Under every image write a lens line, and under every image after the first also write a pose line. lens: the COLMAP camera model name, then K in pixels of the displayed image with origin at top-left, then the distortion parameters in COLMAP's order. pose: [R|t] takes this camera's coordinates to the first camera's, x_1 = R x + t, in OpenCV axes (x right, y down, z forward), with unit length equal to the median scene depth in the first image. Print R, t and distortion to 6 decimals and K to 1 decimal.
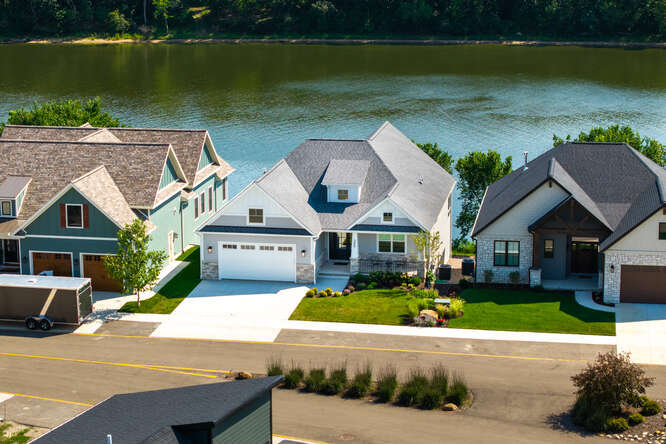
lens RADIAL K [[1552.7, 0, 329.8], [0, 1552.7, 217.1], [0, 0, 1]] dist [-0.122966, 0.000000]
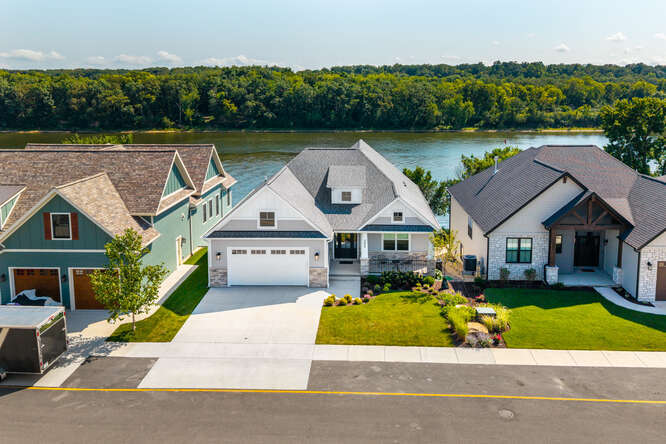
lens RADIAL K [[583.1, 0, 342.3], [0, 583.1, 167.8], [0, 0, 1]] dist [0.086026, -0.076788]
pose [[0.990126, -0.016583, 0.139194, -0.051378], [0.027556, 0.996629, -0.077279, -0.003407], [-0.137443, 0.080351, 0.987245, 0.631675]]
